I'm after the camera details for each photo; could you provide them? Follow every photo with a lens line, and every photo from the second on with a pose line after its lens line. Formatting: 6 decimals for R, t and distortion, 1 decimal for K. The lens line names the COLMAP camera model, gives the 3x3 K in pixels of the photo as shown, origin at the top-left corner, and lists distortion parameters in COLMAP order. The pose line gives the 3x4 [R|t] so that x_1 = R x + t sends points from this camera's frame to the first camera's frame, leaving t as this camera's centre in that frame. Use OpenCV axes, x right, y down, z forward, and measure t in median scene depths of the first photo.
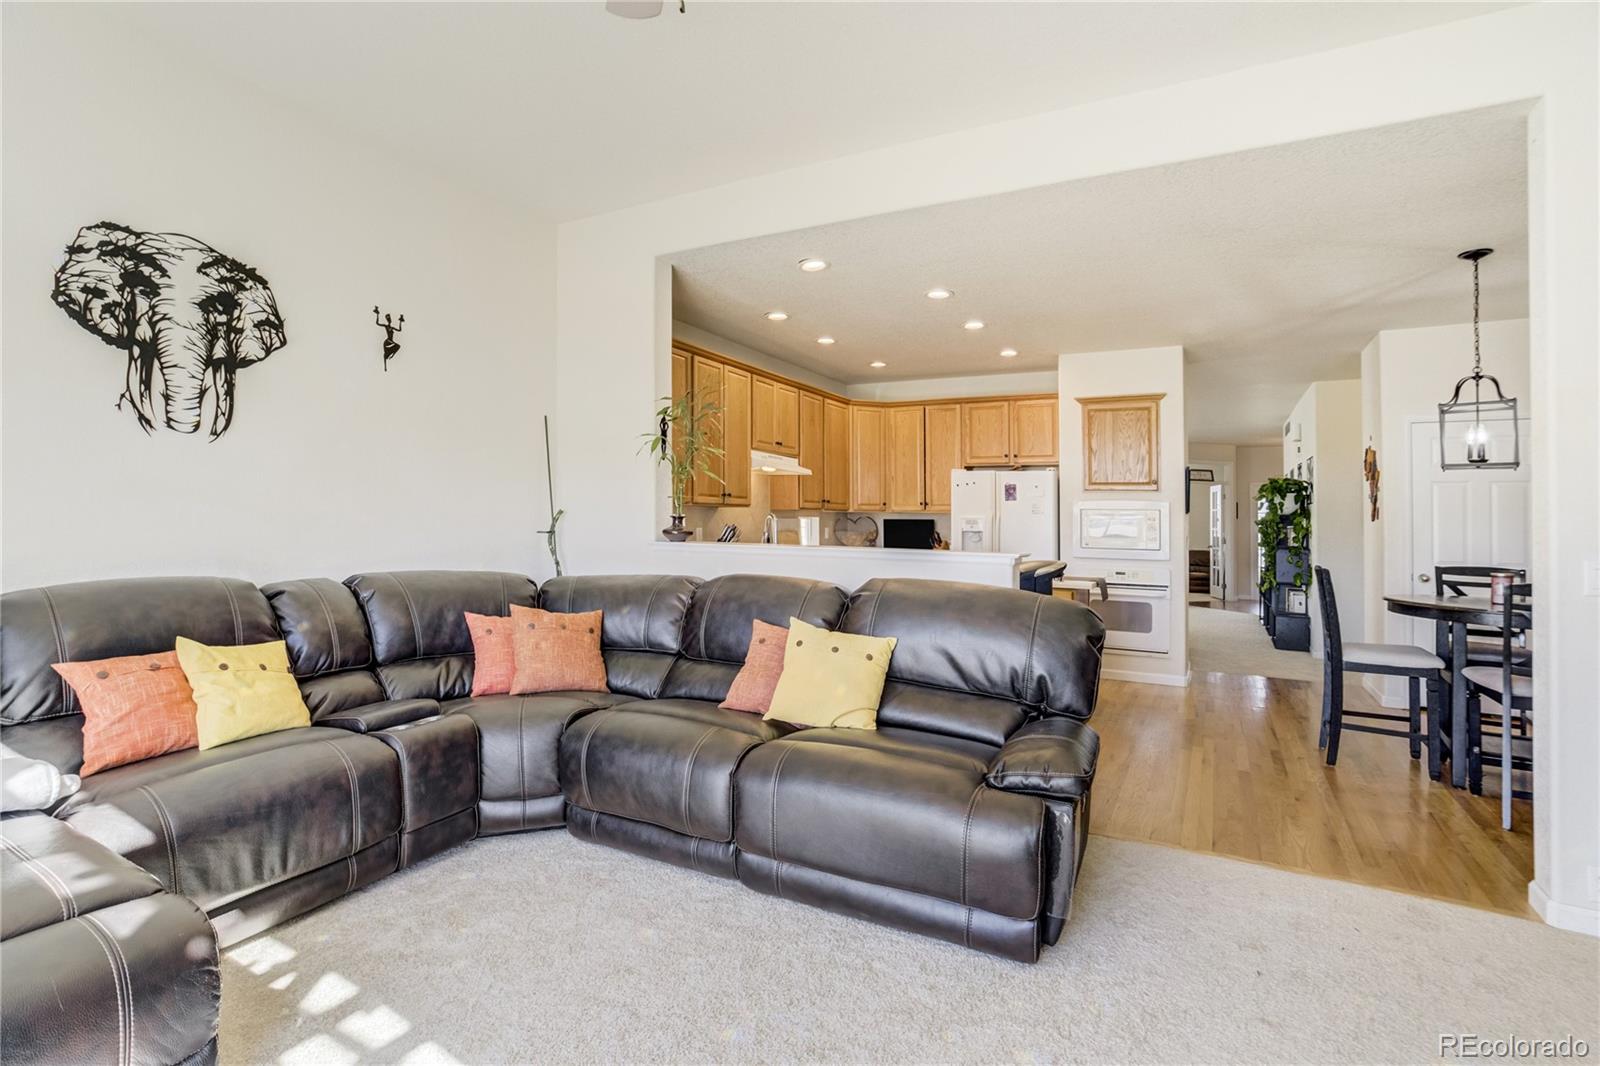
lens RADIAL K [[771.8, 0, 811.3], [0, 771.8, 522.1], [0, 0, 1]] dist [-0.037257, 0.018589]
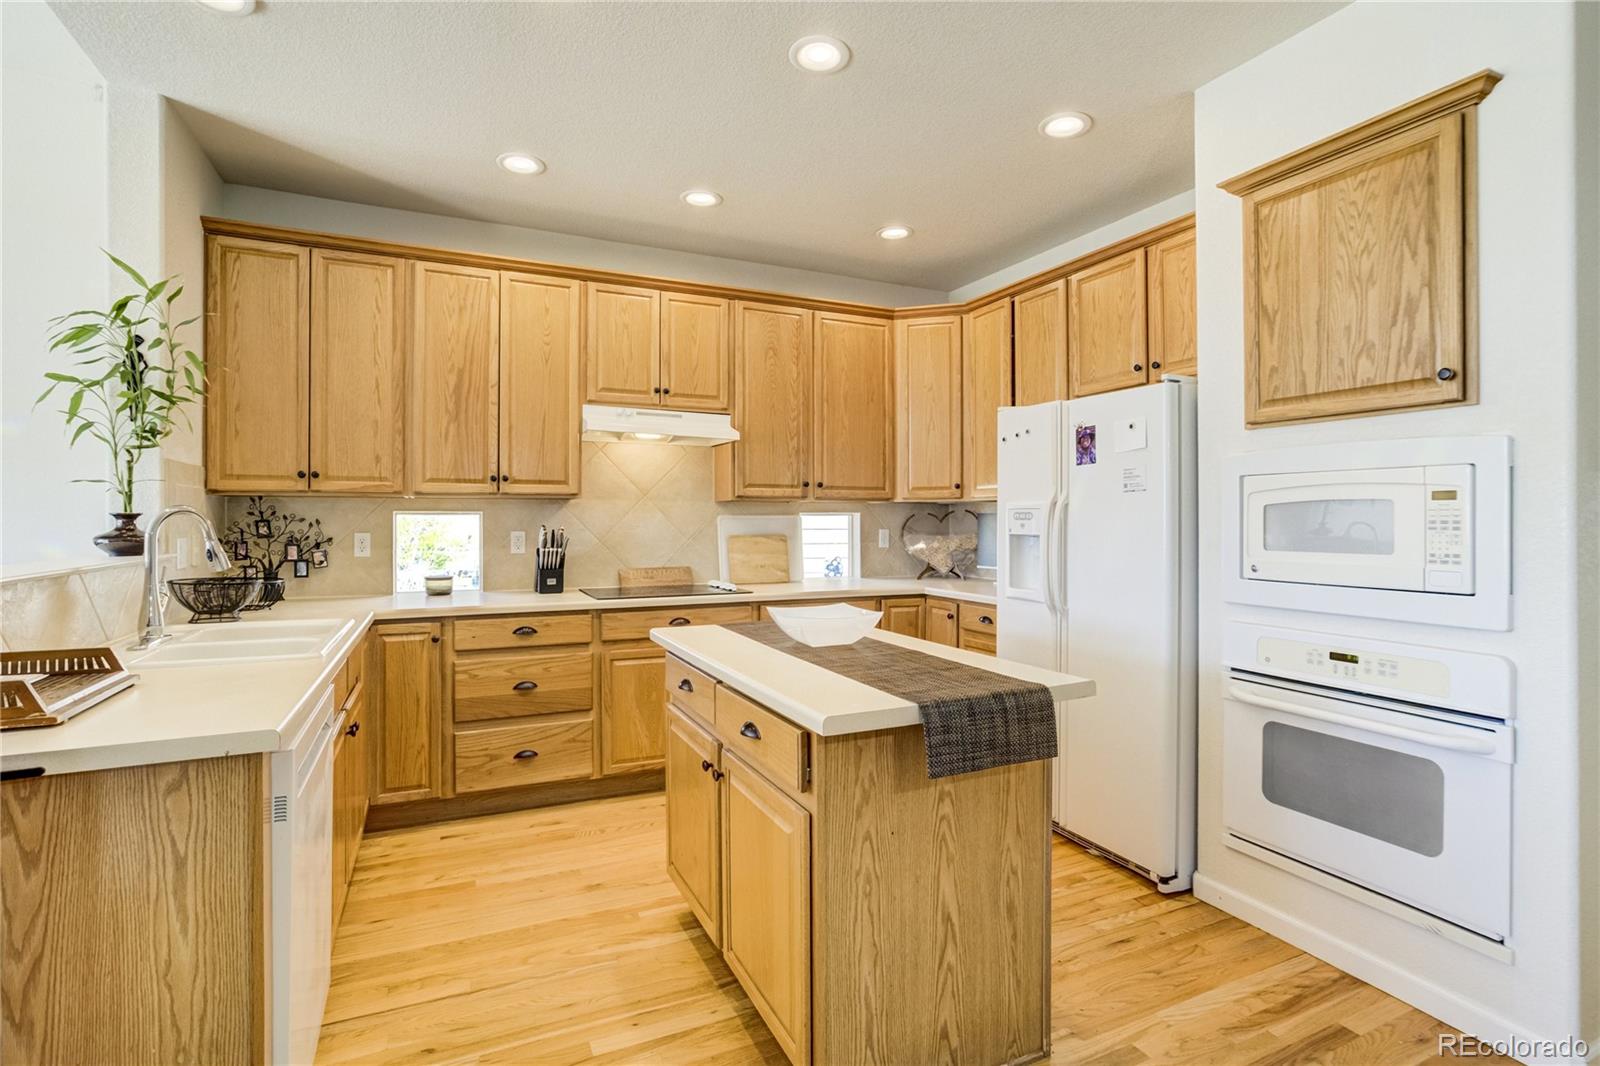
lens RADIAL K [[771.8, 0, 784.3], [0, 771.8, 537.2], [0, 0, 1]] dist [-0.037257, 0.018589]
pose [[0.796313, -0.000426, -0.604885, 0.648910], [0.009673, 0.999881, 0.012029, 0.011339], [0.604808, -0.015430, 0.796222, 0.922211]]
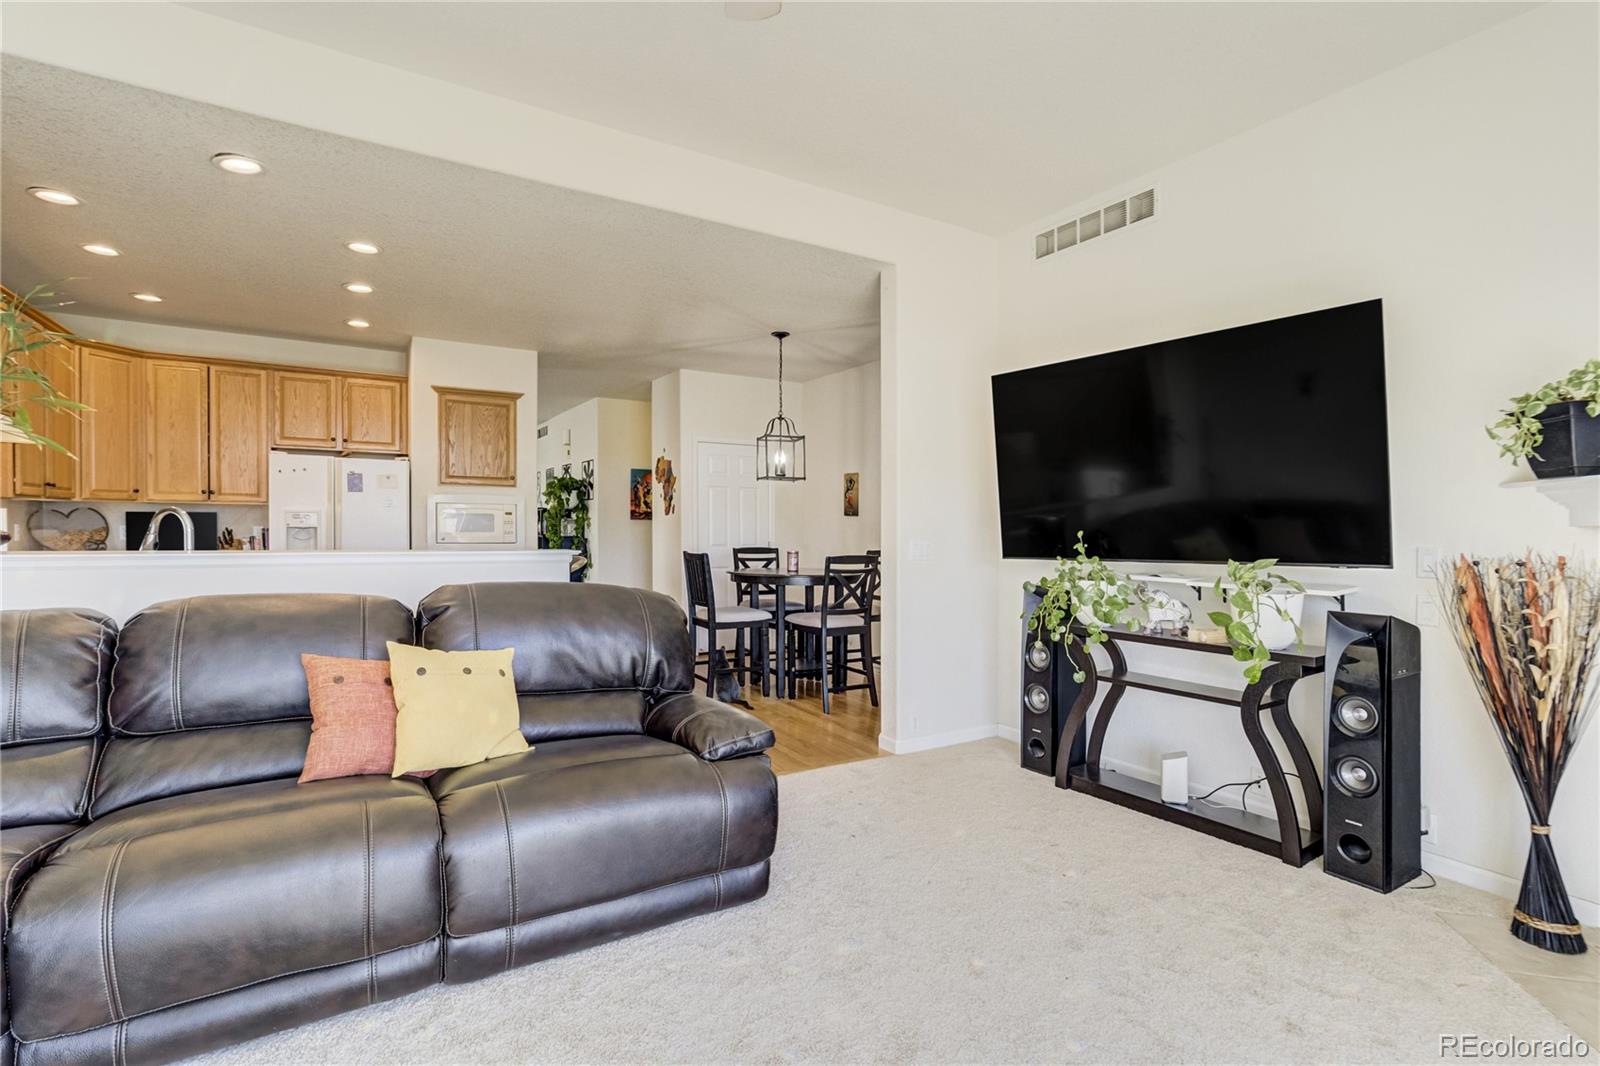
lens RADIAL K [[771.8, 0, 804.9], [0, 771.8, 517.1], [0, 0, 1]] dist [-0.037257, 0.018589]
pose [[0.502492, -0.002736, 0.864578, -0.395116], [-0.001327, 0.999991, 0.003935, -0.005027], [-0.864581, -0.003125, 0.502484, 0.202842]]
